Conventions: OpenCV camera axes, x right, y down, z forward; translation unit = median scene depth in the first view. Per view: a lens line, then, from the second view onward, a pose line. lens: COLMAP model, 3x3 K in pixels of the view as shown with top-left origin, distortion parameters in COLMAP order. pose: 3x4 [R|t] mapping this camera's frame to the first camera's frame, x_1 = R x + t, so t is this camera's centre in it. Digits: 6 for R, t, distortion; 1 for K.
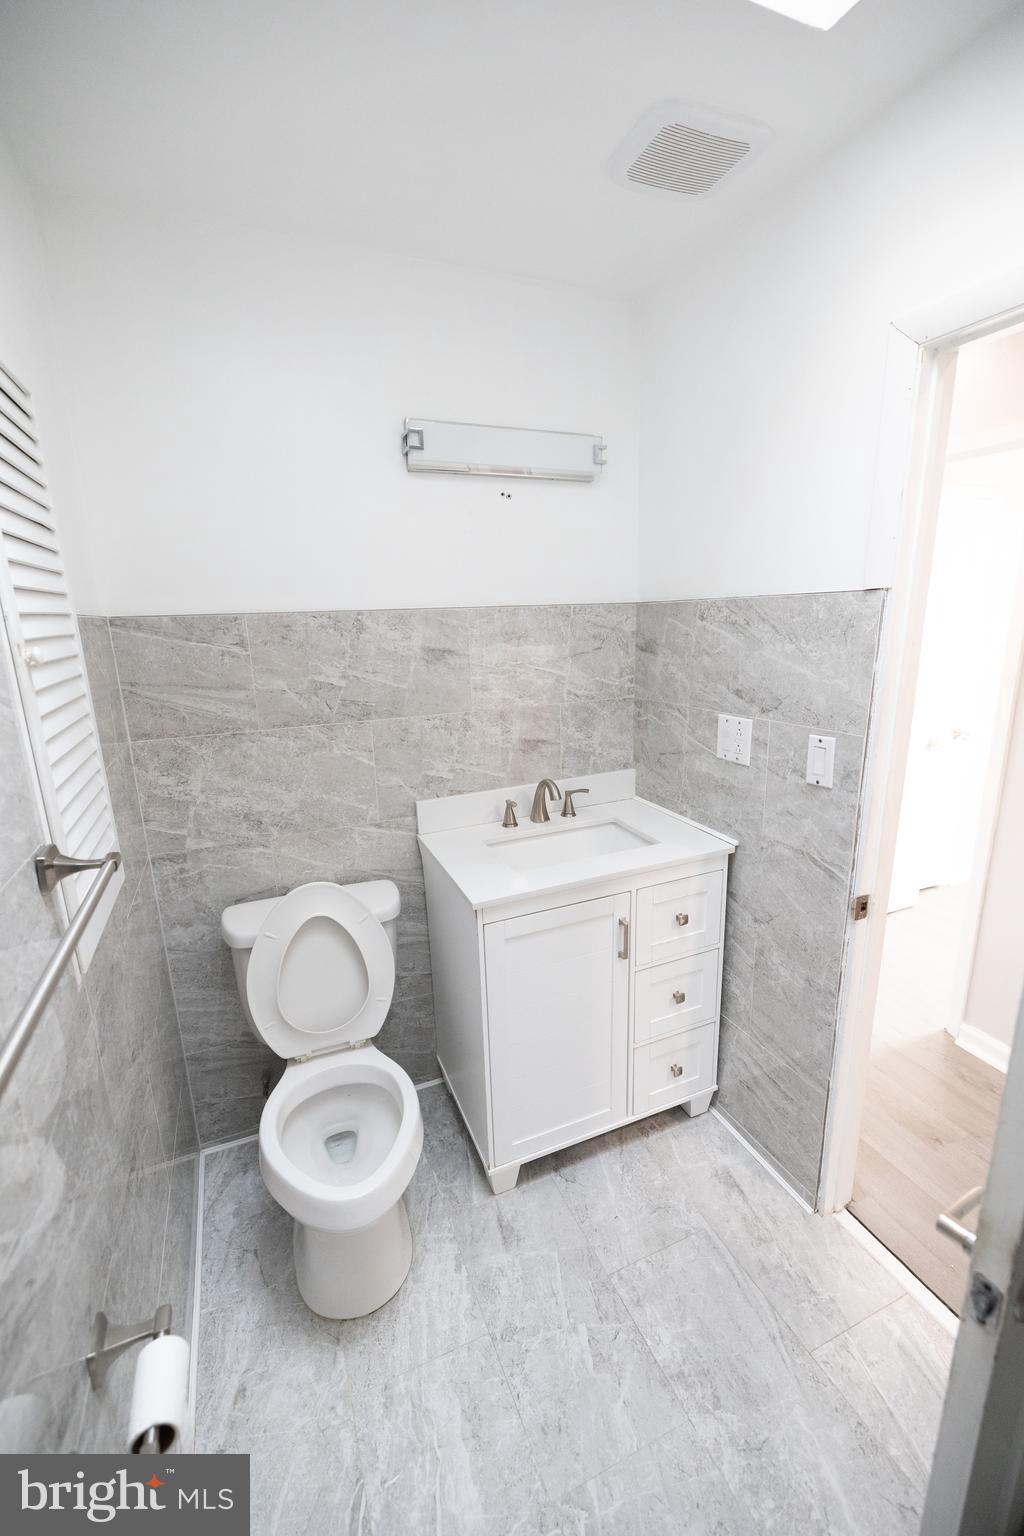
lens RADIAL K [[651.2, 0, 510.4], [0, 651.2, 770.9], [0, 0, 1]] dist [-0.003007, -0.000528]
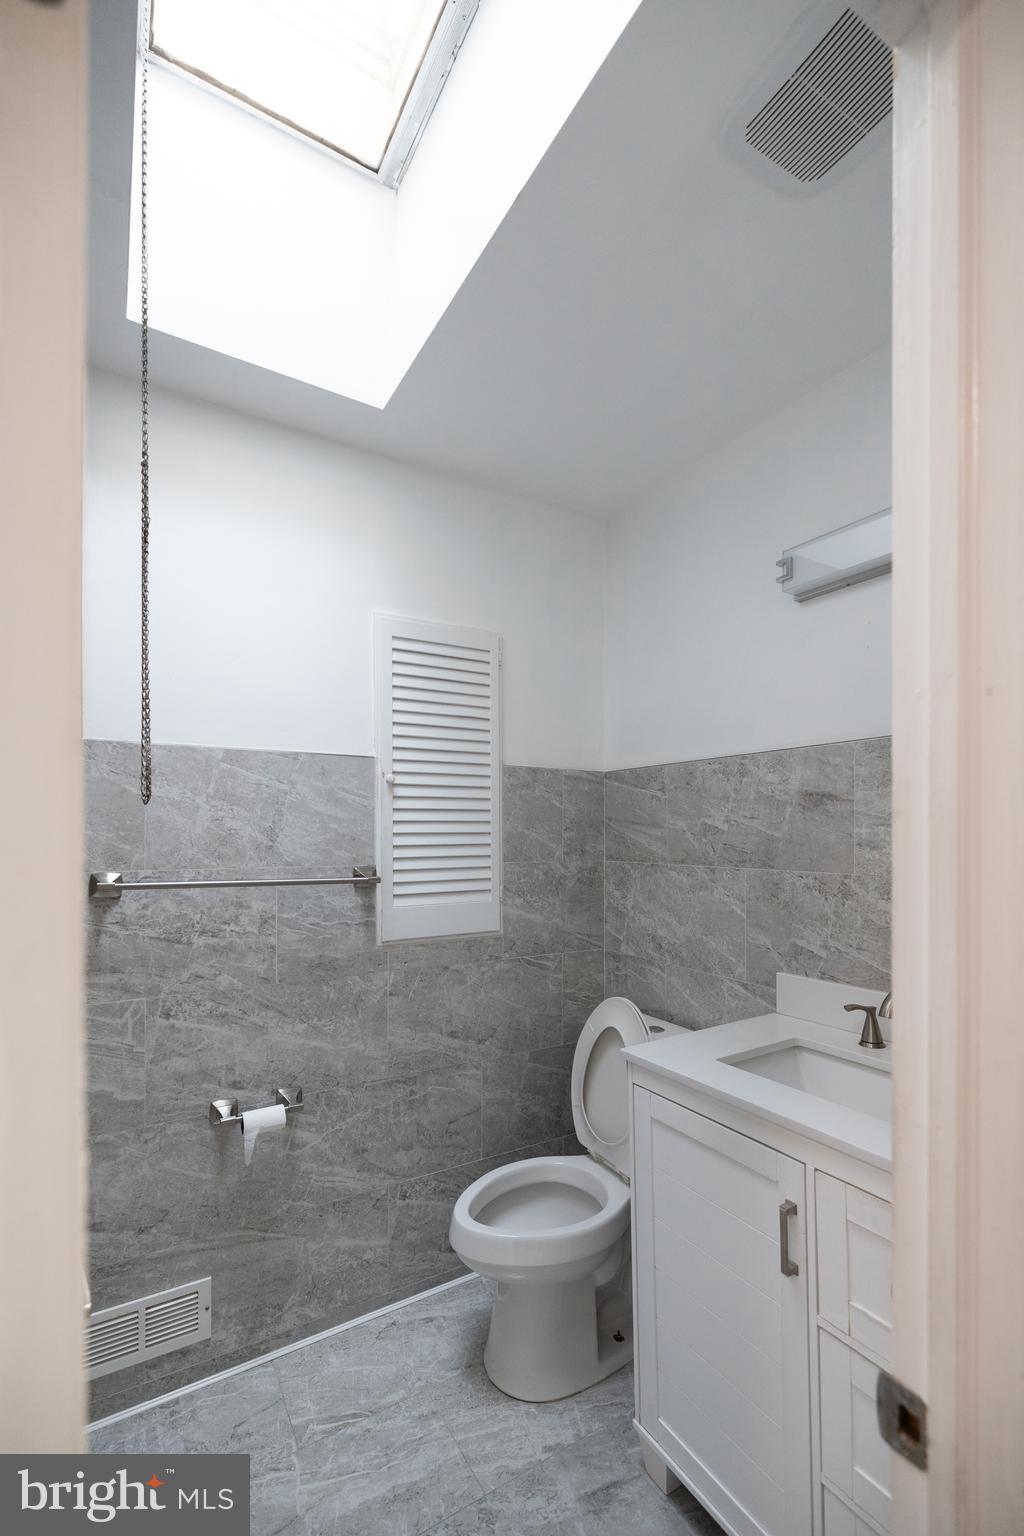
lens RADIAL K [[651.2, 0, 485.2], [0, 651.2, 827.0], [0, 0, 1]] dist [-0.003007, -0.000528]
pose [[0.122676, 0.023520, -0.992168, 0.697358], [-0.240566, 0.970609, -0.006736, -0.040656], [0.962849, 0.239508, 0.124728, 0.532553]]
